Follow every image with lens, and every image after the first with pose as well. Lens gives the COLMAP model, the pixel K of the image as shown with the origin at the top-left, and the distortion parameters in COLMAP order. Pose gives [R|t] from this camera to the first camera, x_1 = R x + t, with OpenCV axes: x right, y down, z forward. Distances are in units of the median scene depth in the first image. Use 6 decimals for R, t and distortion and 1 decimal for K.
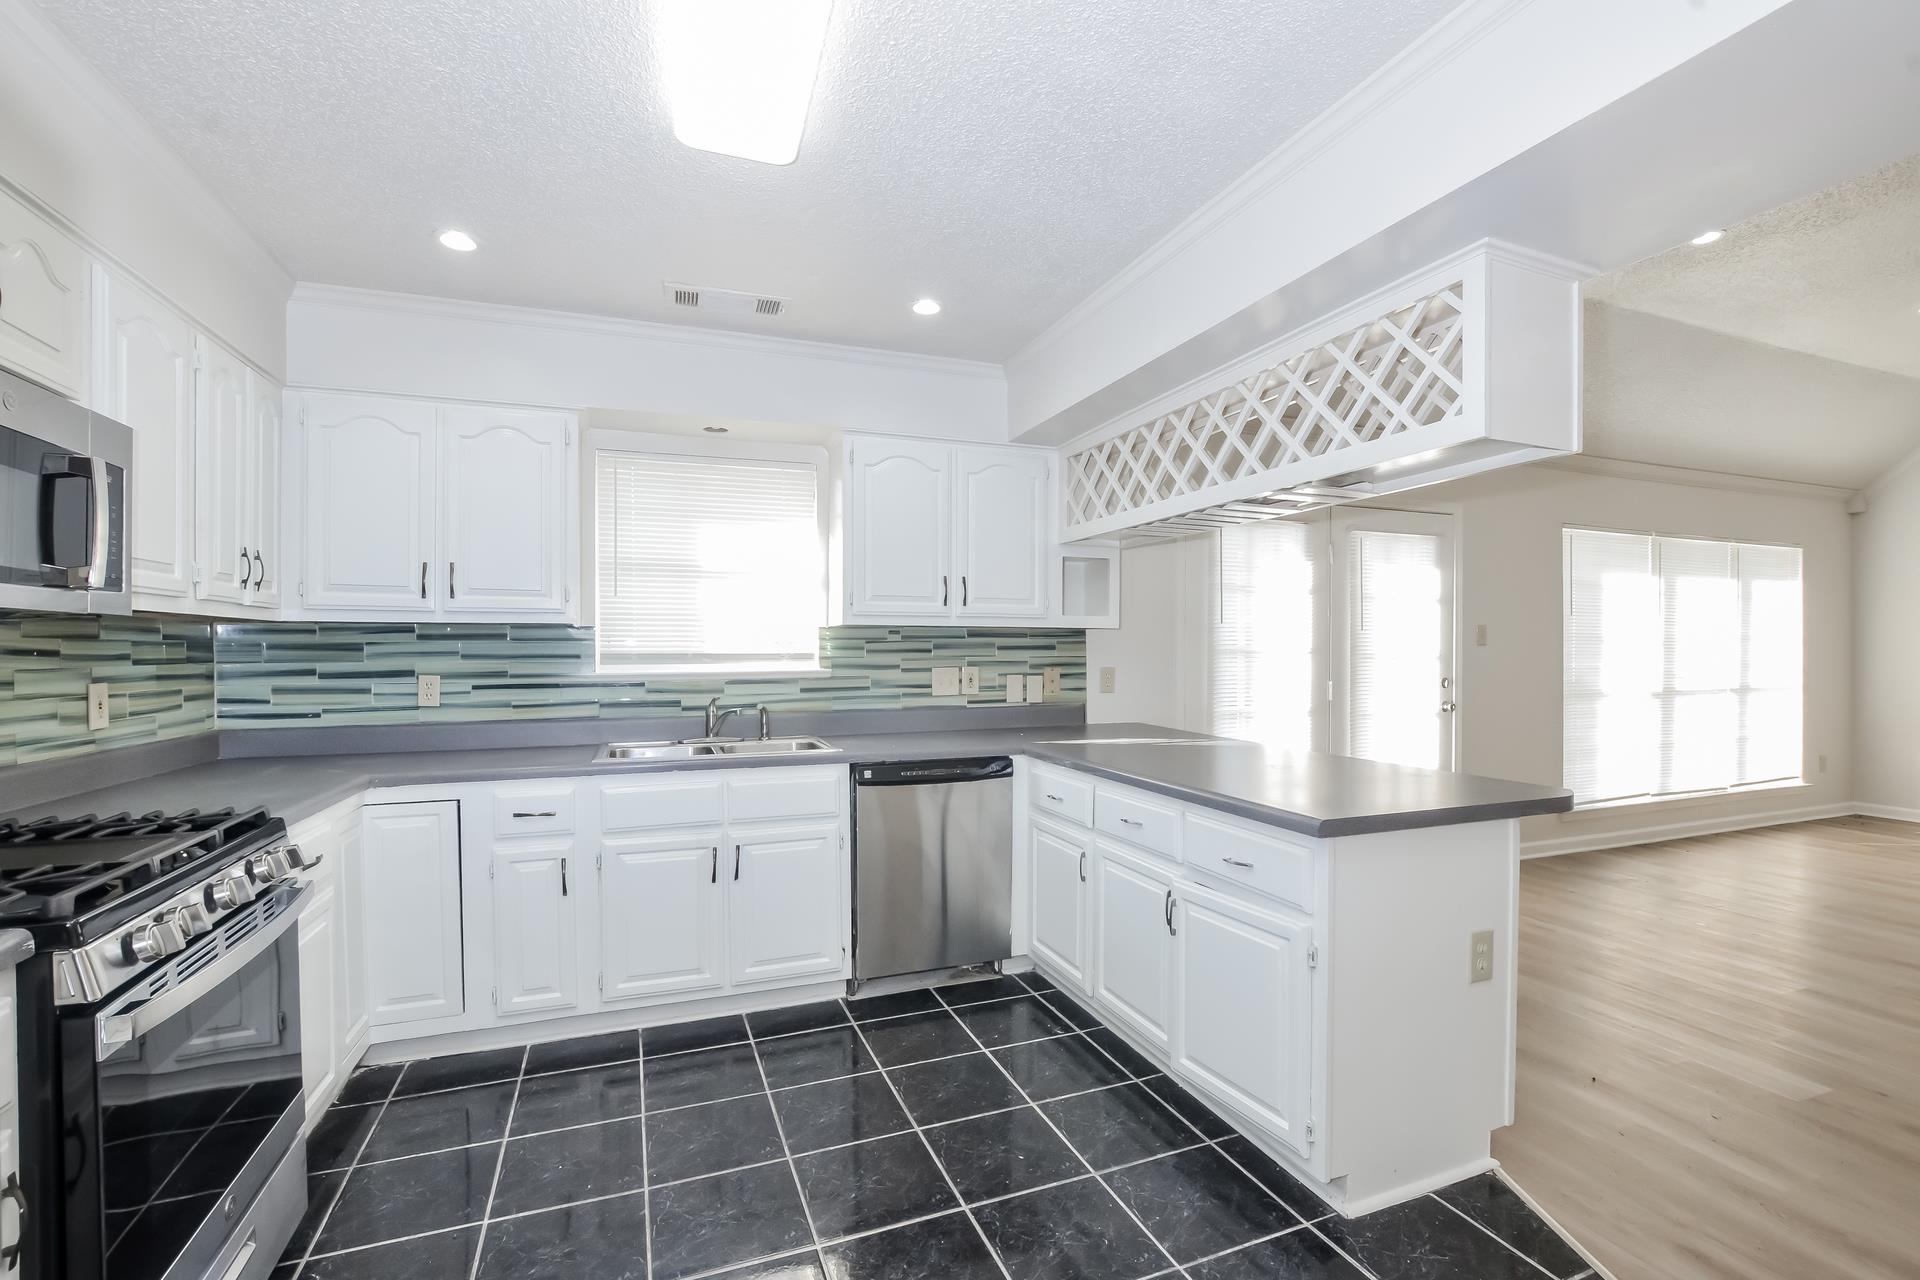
lens RADIAL K [[849.0, 0, 966.4], [0, 849.0, 660.7], [0, 0, 1]] dist [-0.022952, 0.005277]
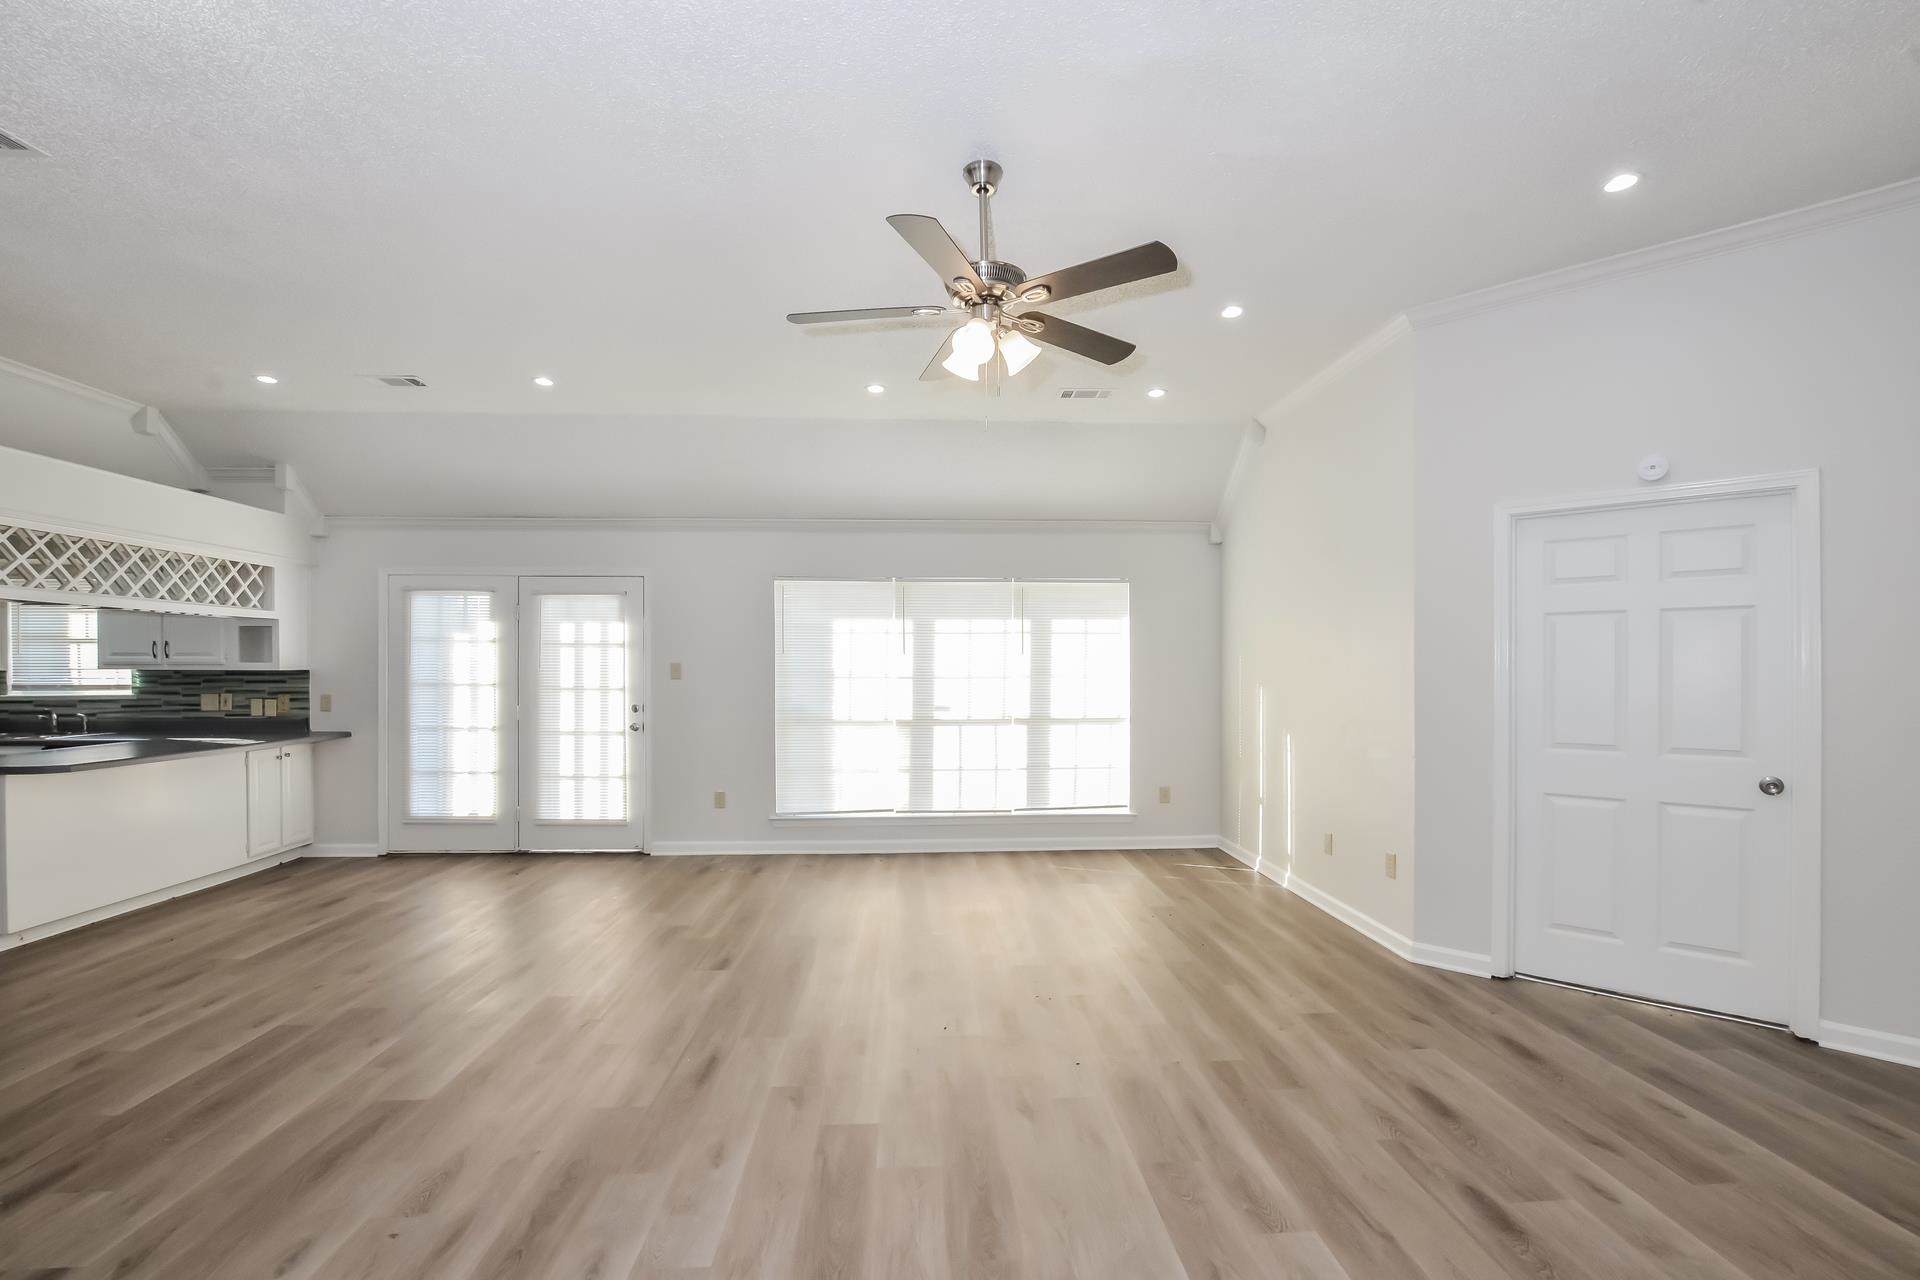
lens RADIAL K [[849.0, 0, 966.4], [0, 849.0, 660.7], [0, 0, 1]] dist [-0.022952, 0.005277]
pose [[0.952438, -0.004430, -0.304700, 2.320179], [-0.003345, 0.999682, -0.024989, -0.025603], [0.304714, 0.024819, 0.952121, -0.119611]]
